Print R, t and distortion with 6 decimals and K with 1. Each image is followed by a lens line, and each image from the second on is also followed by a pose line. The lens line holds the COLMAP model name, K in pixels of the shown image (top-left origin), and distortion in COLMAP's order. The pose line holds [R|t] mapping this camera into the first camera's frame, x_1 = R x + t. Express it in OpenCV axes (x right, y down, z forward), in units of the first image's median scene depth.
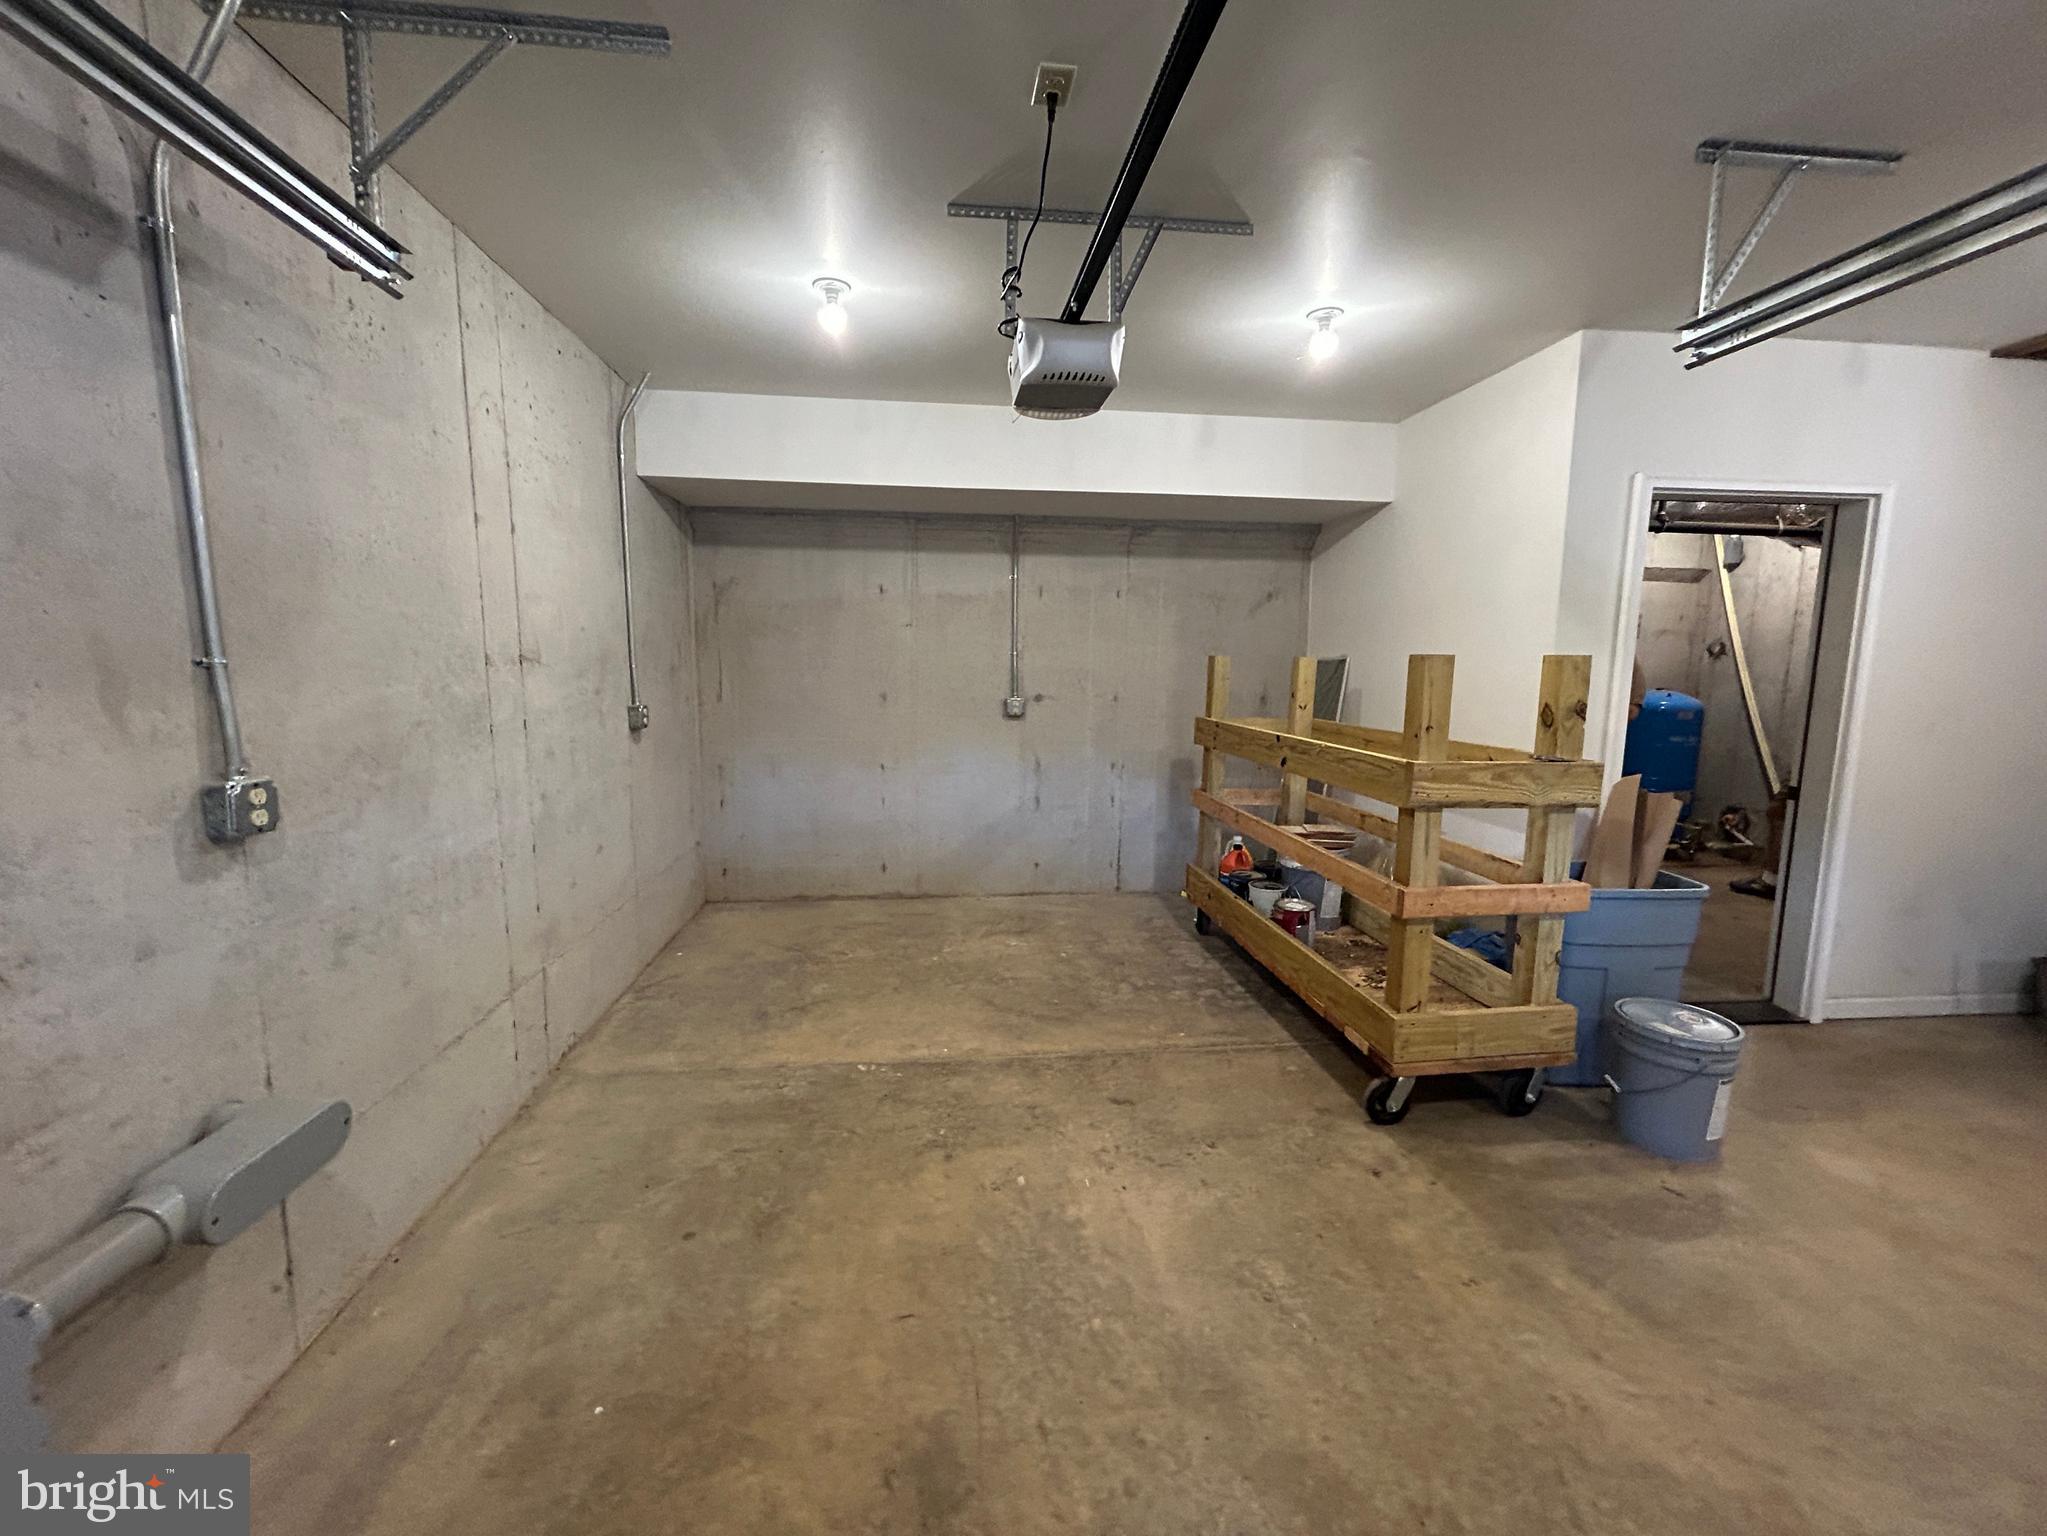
lens RADIAL K [[824.8, 0, 1018.5], [0, 824.8, 769.2], [0, 0, 1]] dist [-0.000564, 0.001152]
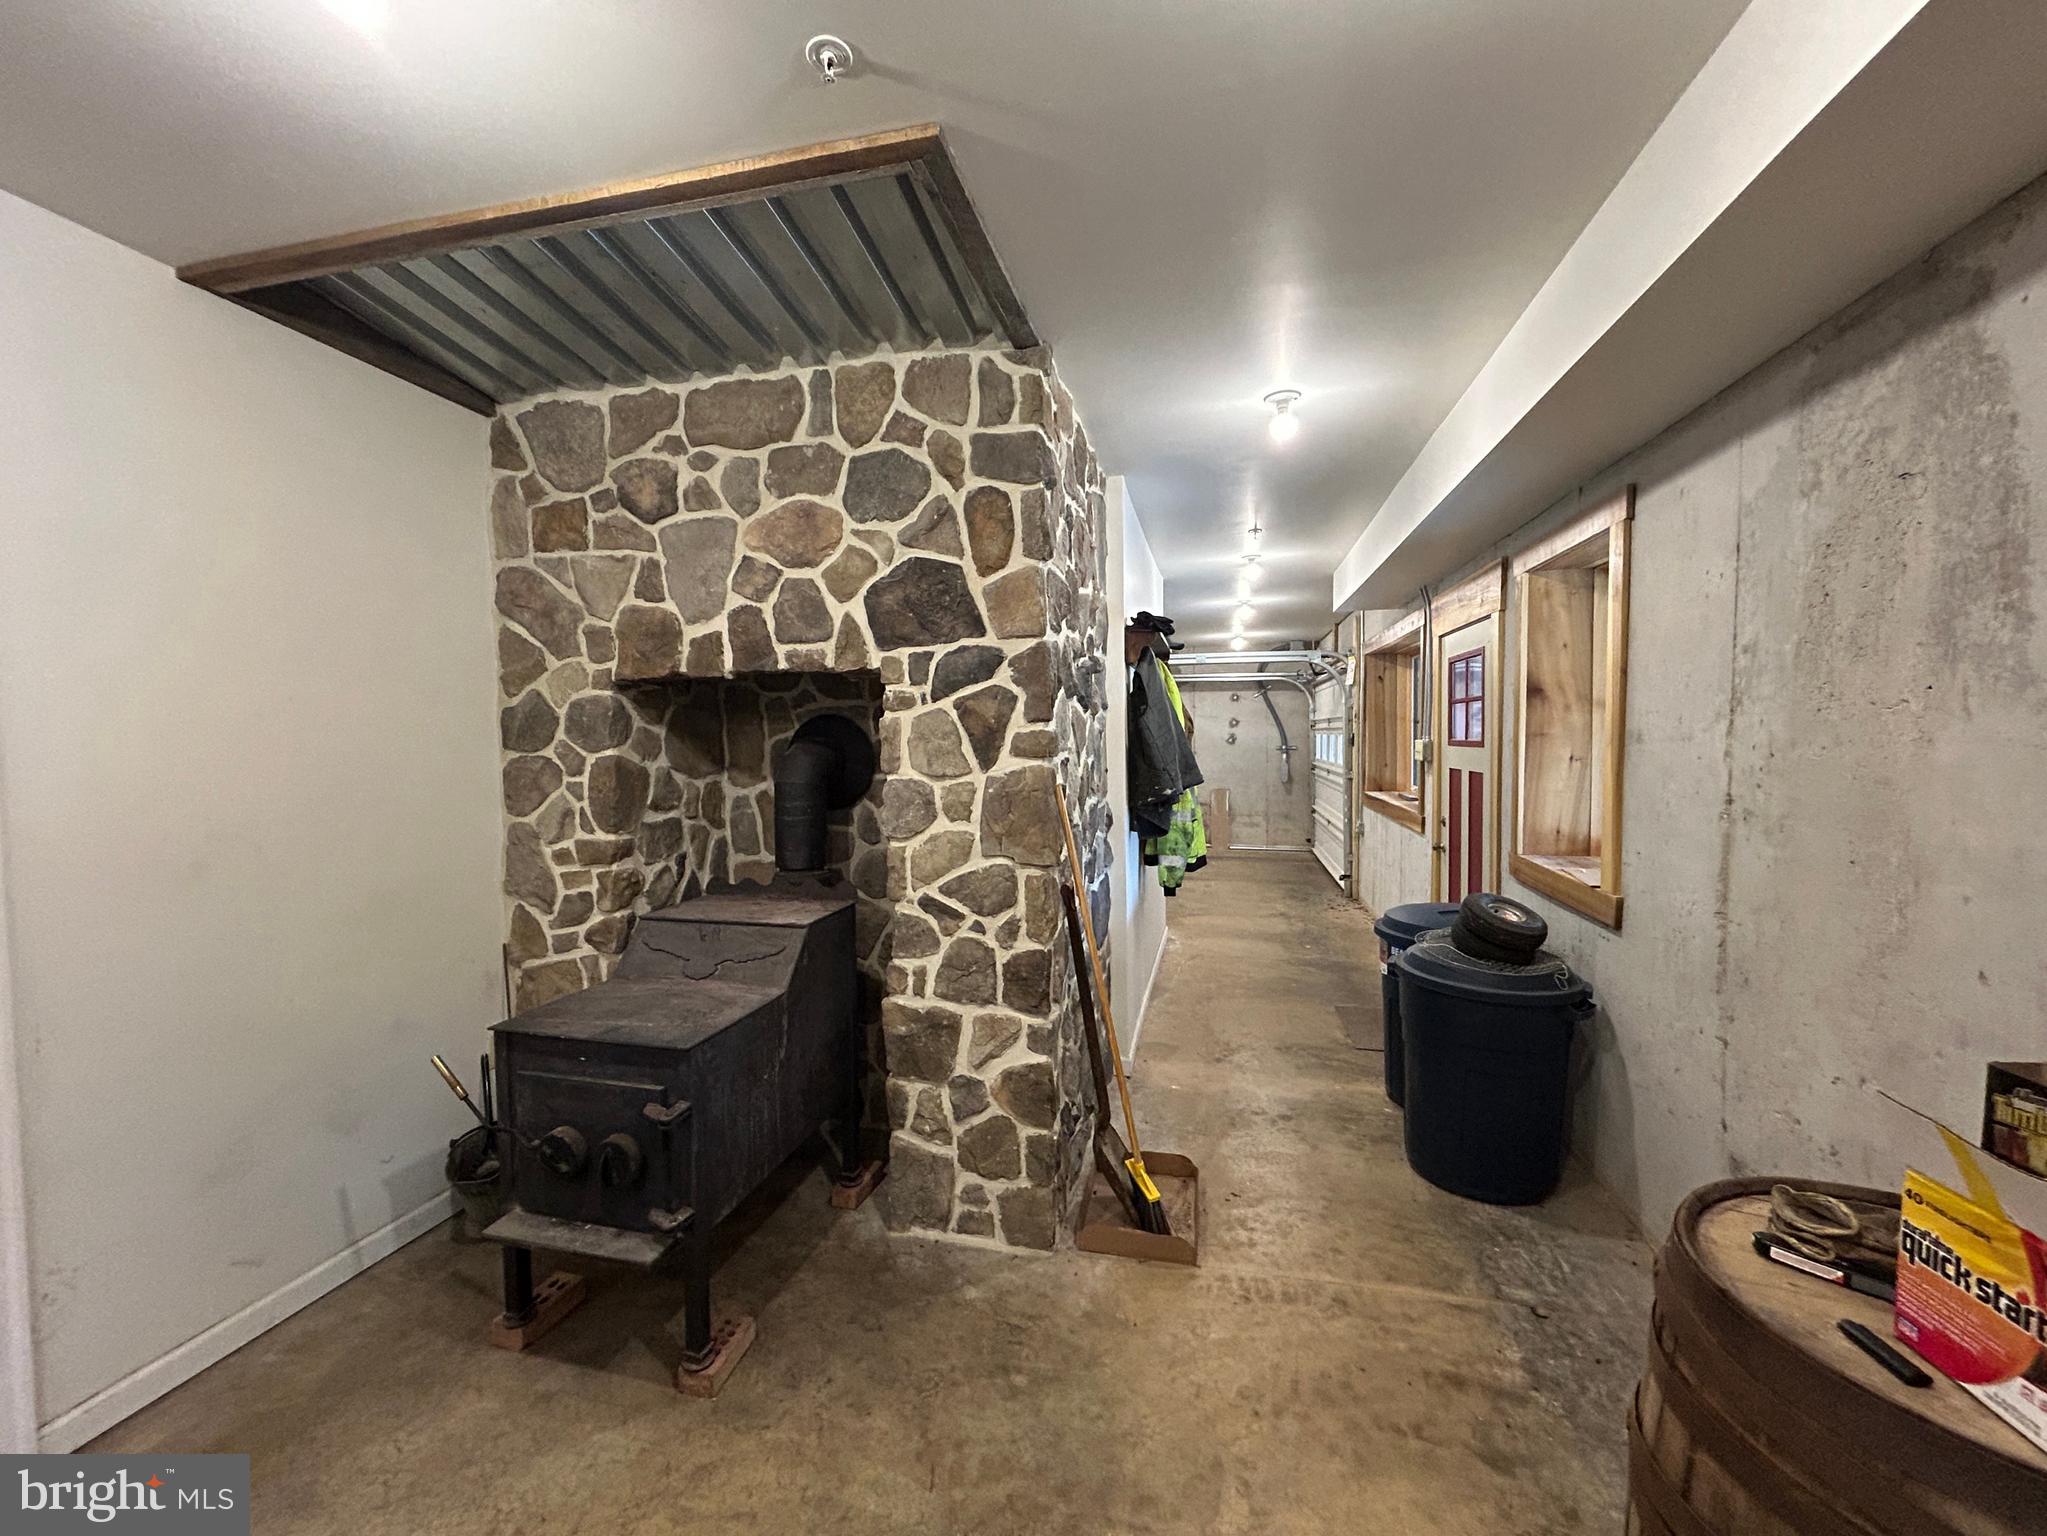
lens RADIAL K [[824.8, 0, 1018.5], [0, 824.8, 769.2], [0, 0, 1]] dist [-0.000564, 0.001152]
pose [[0.337408, -0.055716, 0.939708, 0.769857], [0.138571, 0.990312, 0.008962, -0.045834], [-0.931104, 0.127193, 0.341860, 0.235269]]
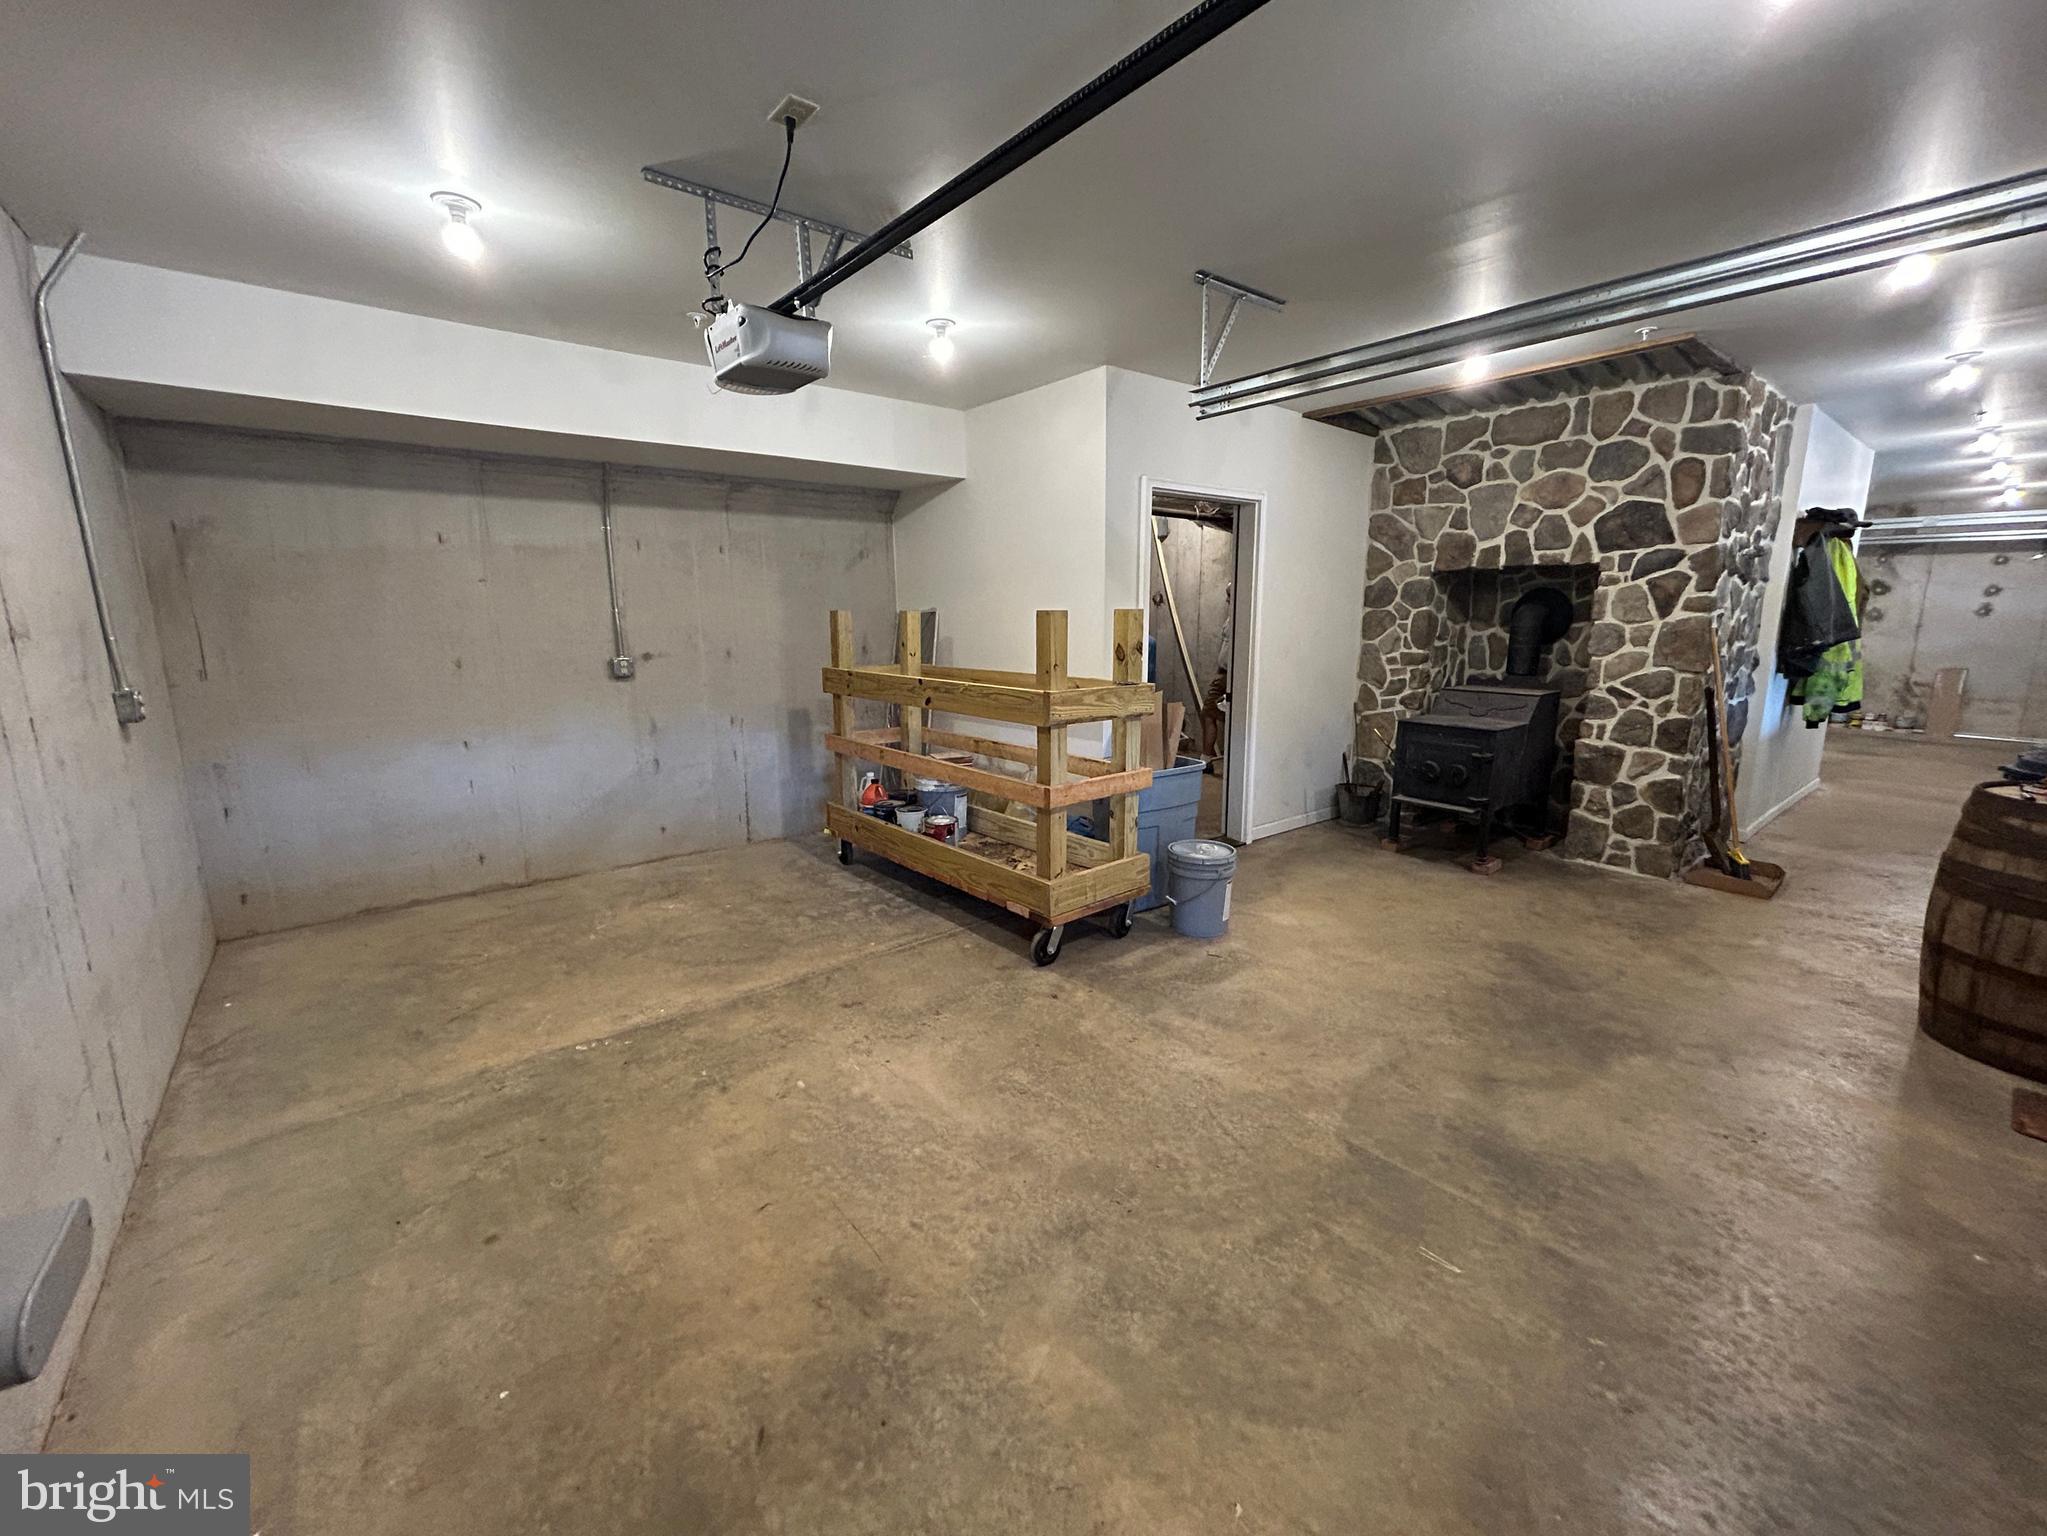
lens RADIAL K [[824.8, 0, 1018.5], [0, 824.8, 769.2], [0, 0, 1]] dist [-0.000564, 0.001152]
pose [[0.839642, -0.118345, 0.530090, -0.217908], [0.086071, 0.992633, 0.085276, -0.001741], [-0.536277, -0.025976, 0.843643, -0.077871]]
